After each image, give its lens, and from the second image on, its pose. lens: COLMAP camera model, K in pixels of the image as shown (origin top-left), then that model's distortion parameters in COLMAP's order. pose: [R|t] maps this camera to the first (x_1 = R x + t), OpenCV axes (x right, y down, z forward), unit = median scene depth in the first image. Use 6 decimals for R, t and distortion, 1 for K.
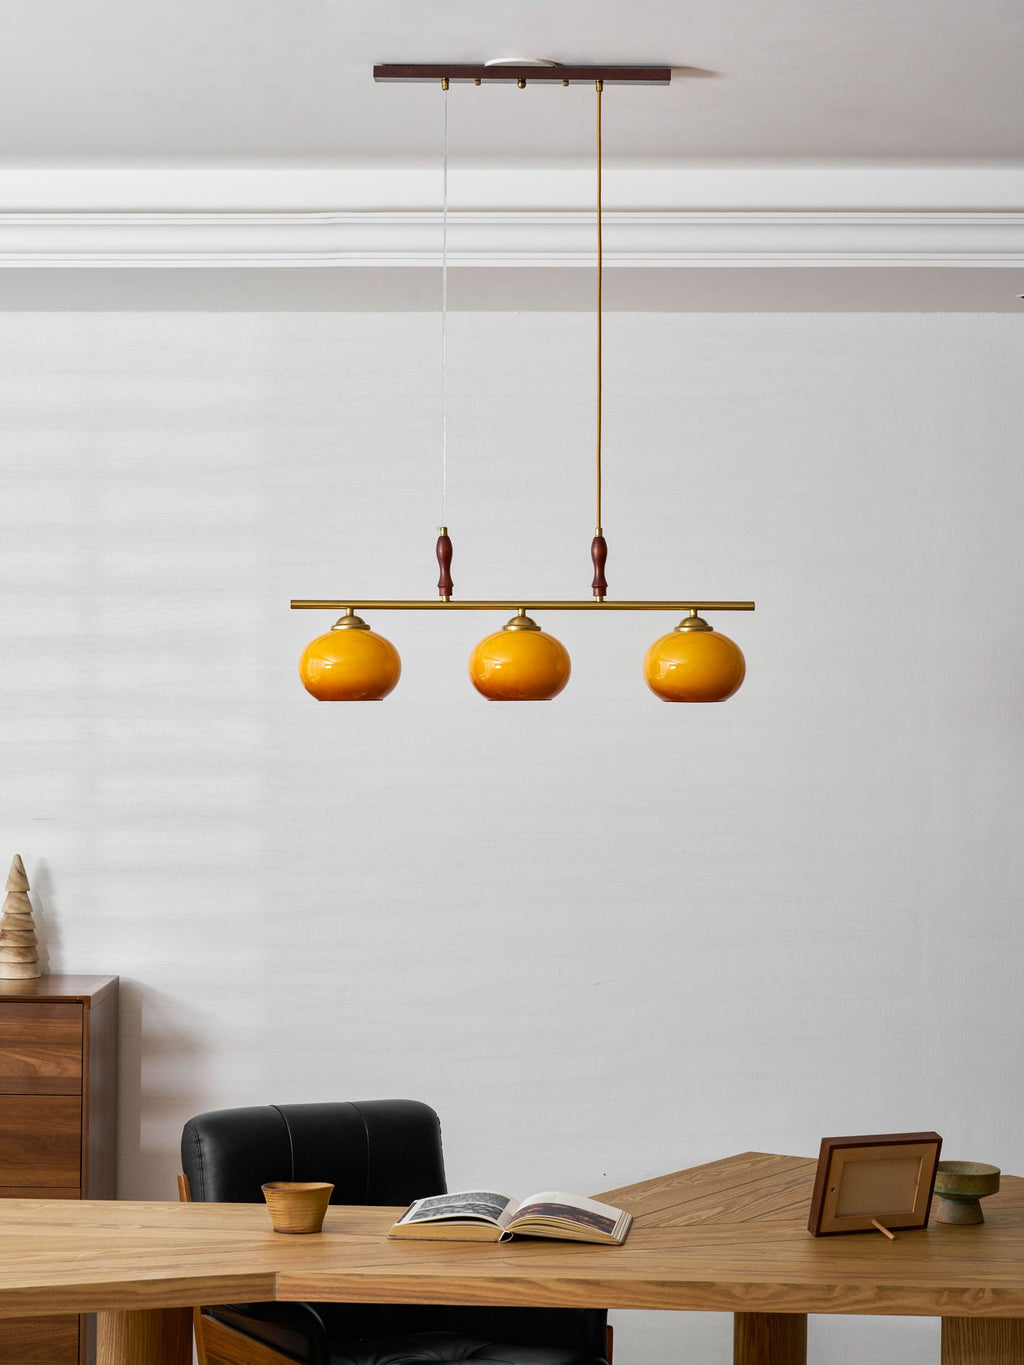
lens RADIAL K [[3029.5, 0, 517.3], [0, 3029.5, 607.0], [0, 0, 1]] dist [-0.029251, 0.276337]
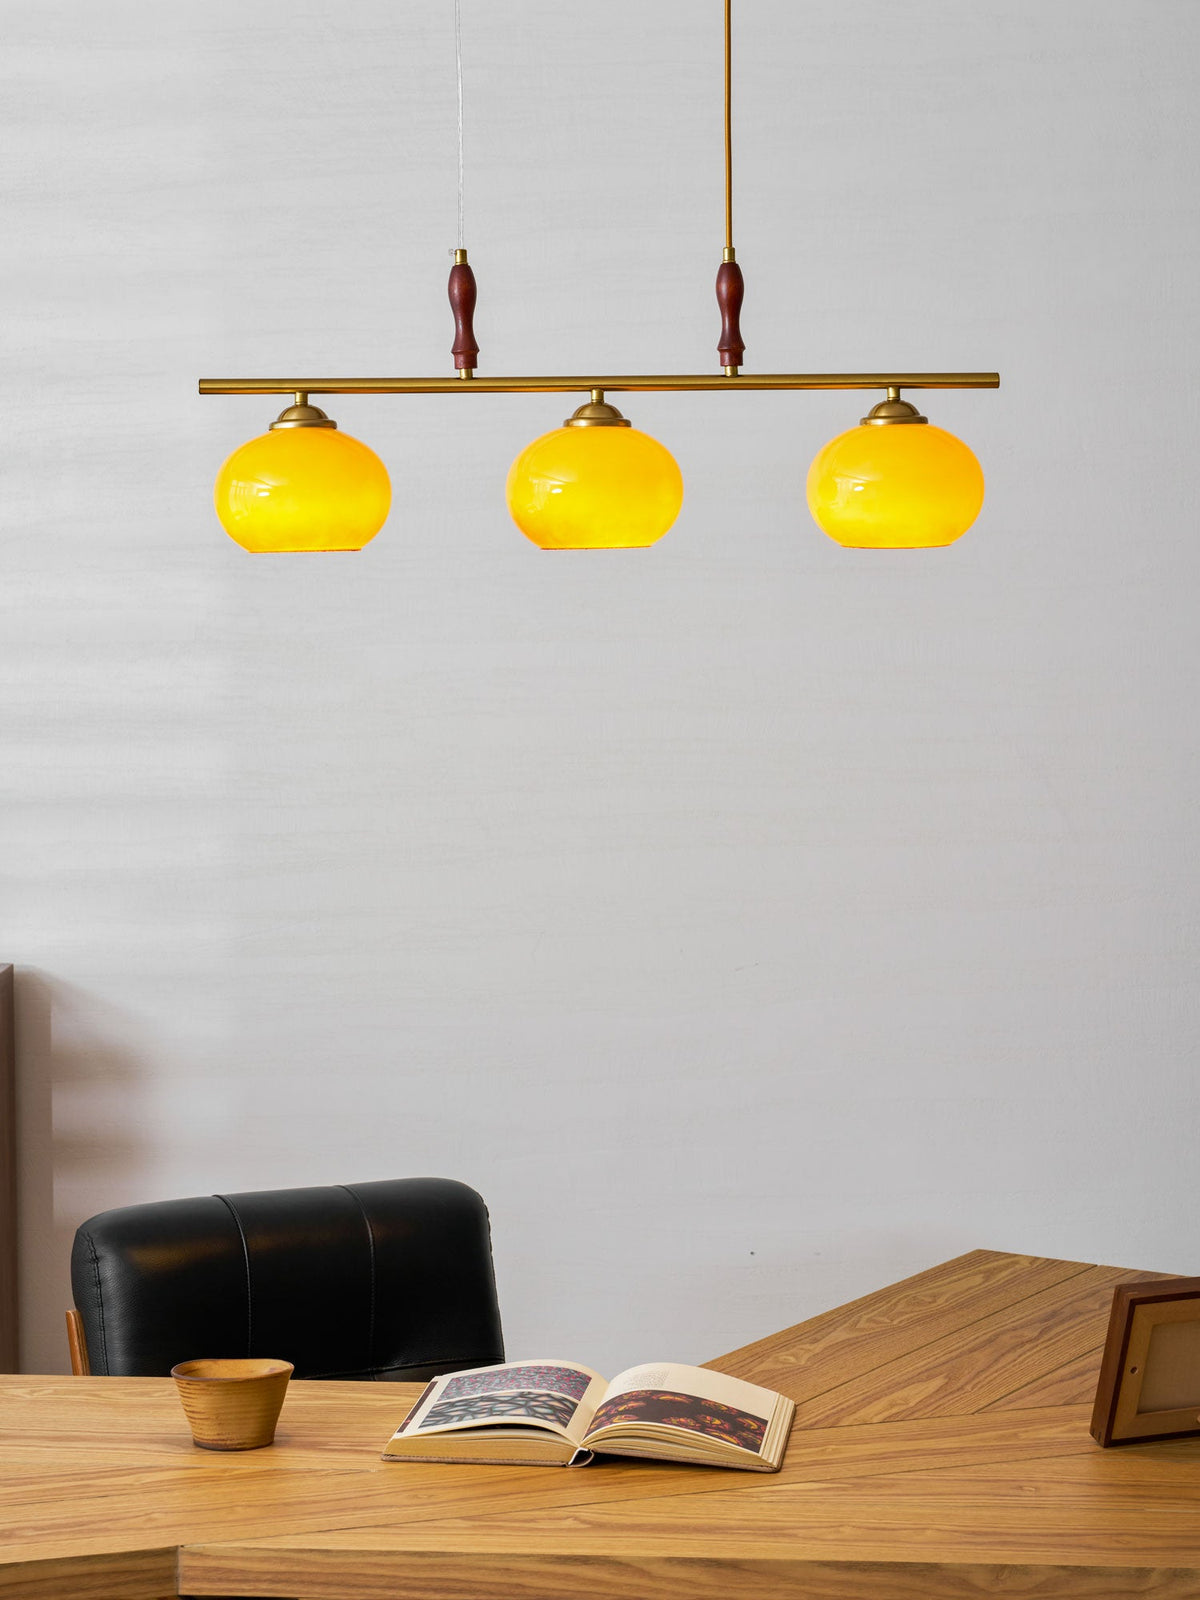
lens RADIAL K [[3531.7, 0, 599.2], [0, 3531.7, 751.8], [0, 0, 1]] dist [0.000912, -0.085662]
pose [[0.999813, -0.010388, -0.016295, 0.012135], [0.011903, 0.995322, 0.095876, 0.004775], [0.015223, -0.096052, 0.995260, 0.320203]]
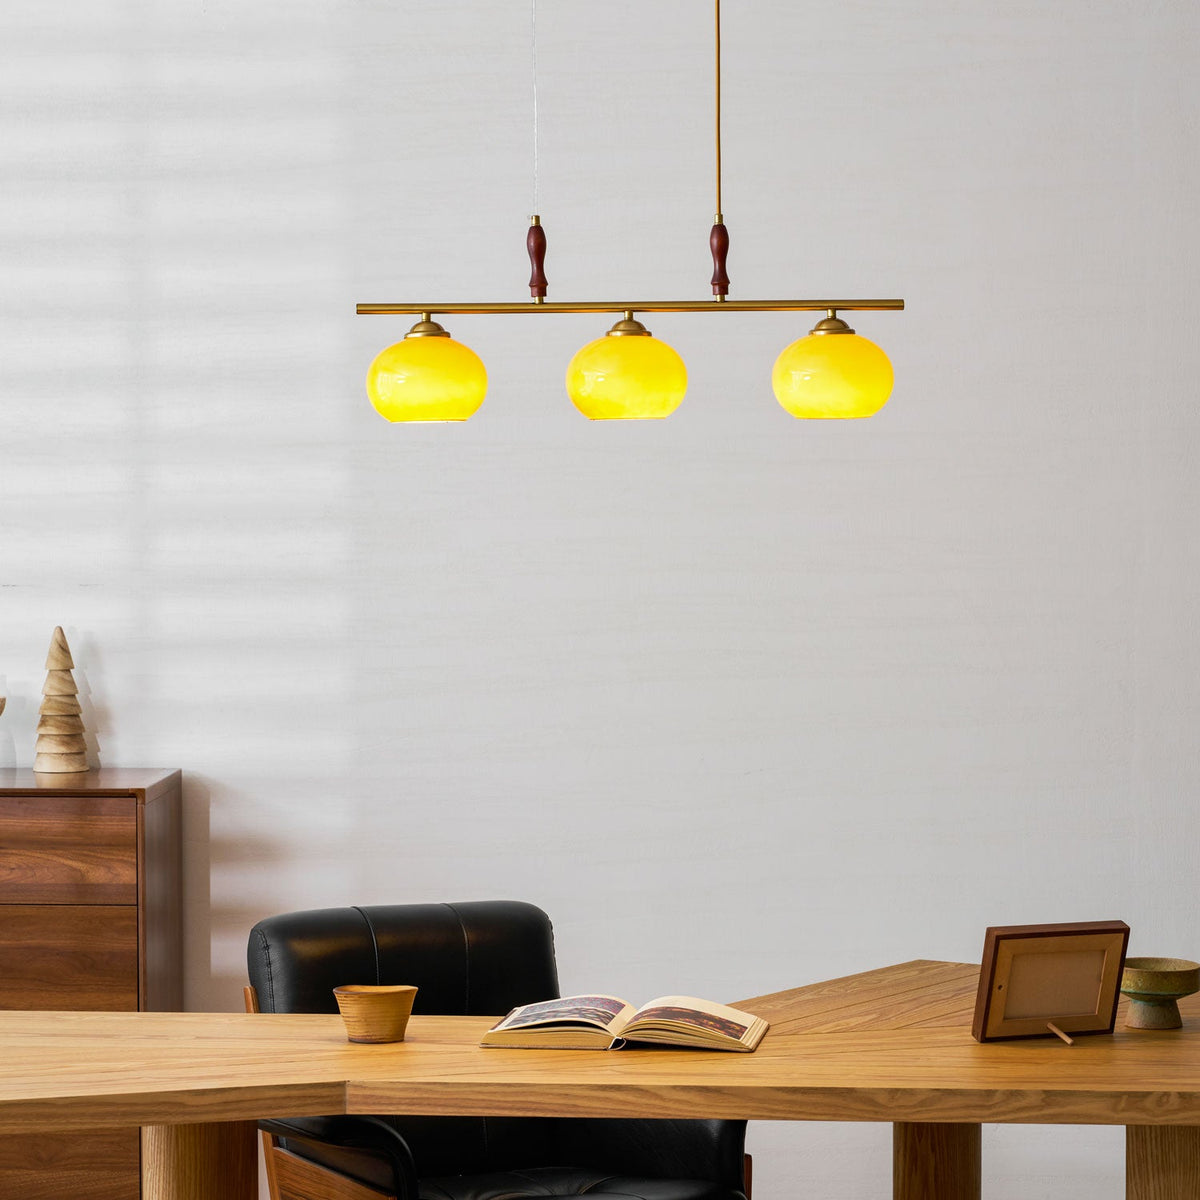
lens RADIAL K [[3722.3, 0, 617.7], [0, 3722.3, 597.5], [0, 0, 1]] dist [0.005103, 0.047877]
pose [[0.999549, -0.011127, -0.027901, 0.026607], [0.012732, 0.998234, 0.058031, 0.020143], [0.027206, -0.058360, 0.997925, -0.044199]]
